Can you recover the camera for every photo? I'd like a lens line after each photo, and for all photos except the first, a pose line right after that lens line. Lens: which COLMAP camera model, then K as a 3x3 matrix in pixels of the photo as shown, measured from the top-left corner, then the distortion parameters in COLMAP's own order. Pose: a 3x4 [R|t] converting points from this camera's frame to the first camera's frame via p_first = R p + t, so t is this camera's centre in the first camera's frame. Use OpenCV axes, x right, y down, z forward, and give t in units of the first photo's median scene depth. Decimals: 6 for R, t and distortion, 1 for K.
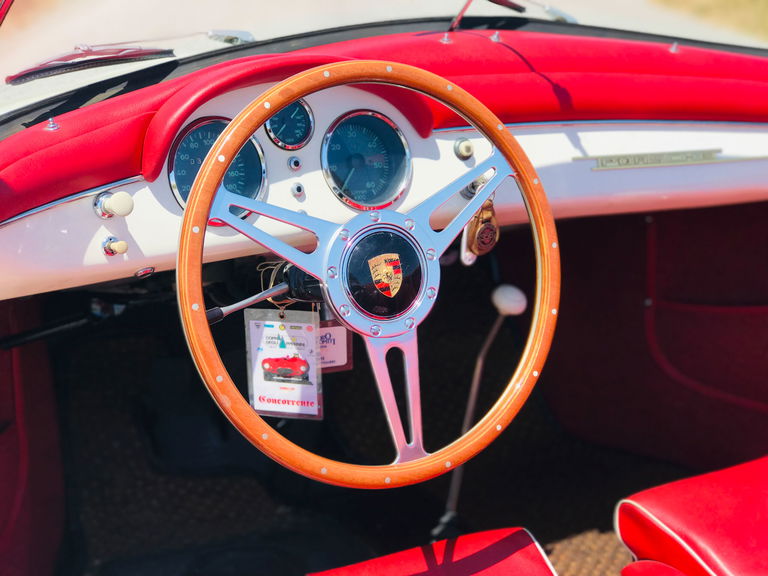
lens RADIAL K [[1255.4, 0, 382.0], [0, 1255.4, 312.2], [0, 0, 1]] dist [0.003263, 0.000000]
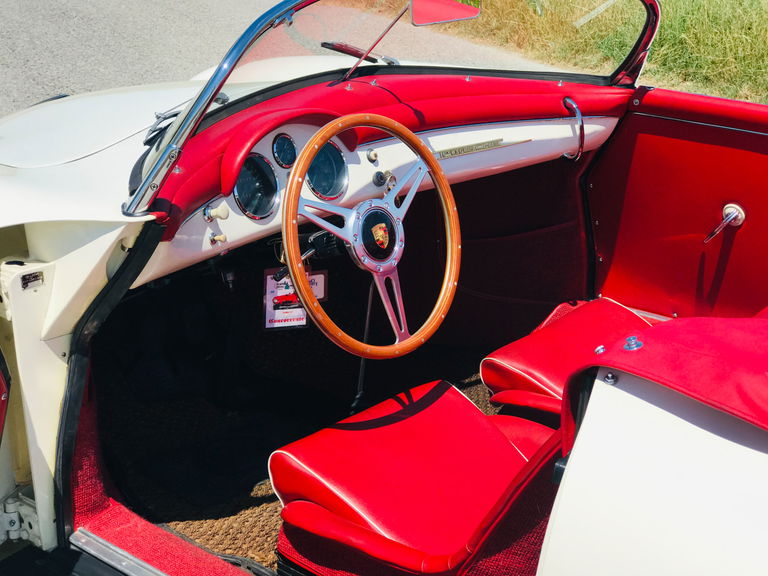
lens RADIAL K [[1255.4, 0, 384.5], [0, 1255.4, 289.4], [0, 0, 1]] dist [0.003263, 0.000000]
pose [[0.941985, -0.127770, 0.310384, -0.476870], [0.124078, 0.991766, 0.031696, -0.009353], [-0.311878, 0.008655, 0.950083, -0.577353]]
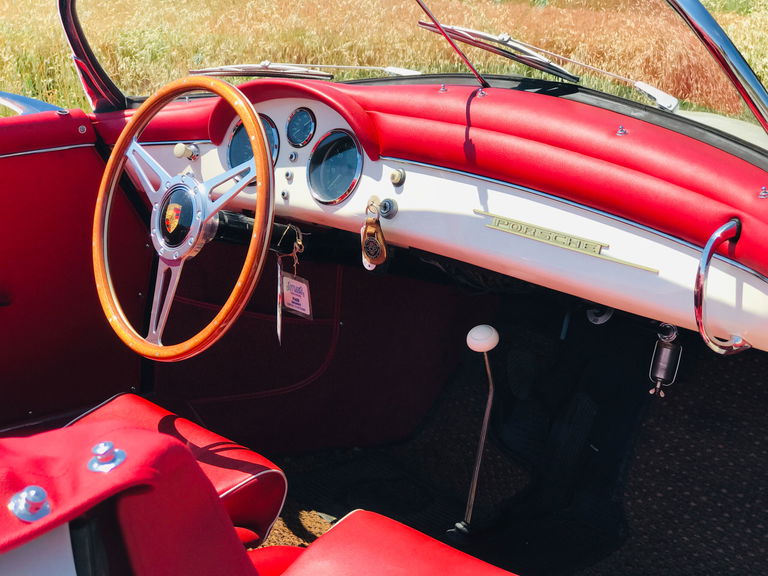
lens RADIAL K [[1255.4, 0, 381.6], [0, 1255.4, 327.2], [0, 0, 1]] dist [0.003263, 0.000000]
pose [[0.245586, 0.262081, -0.933274, 1.309820], [-0.313913, 0.932382, 0.179226, -0.222777], [0.917140, 0.248952, 0.311251, 0.699400]]
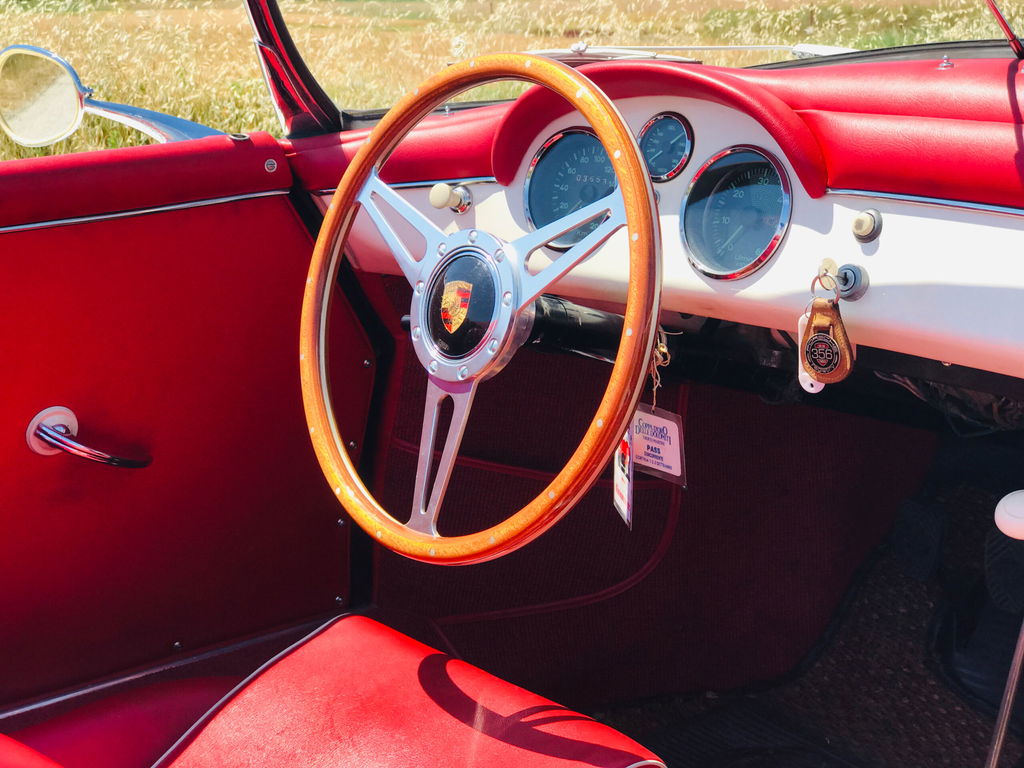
lens RADIAL K [[1673.9, 0, 511.9], [0, 1673.9, 424.8], [0, 0, 1]] dist [0.003263, 0.000000]
pose [[0.217810, 0.227137, -0.949193, 0.950847], [-0.294869, 0.942409, 0.157851, -0.124427], [0.930382, 0.245506, 0.272242, 0.661269]]
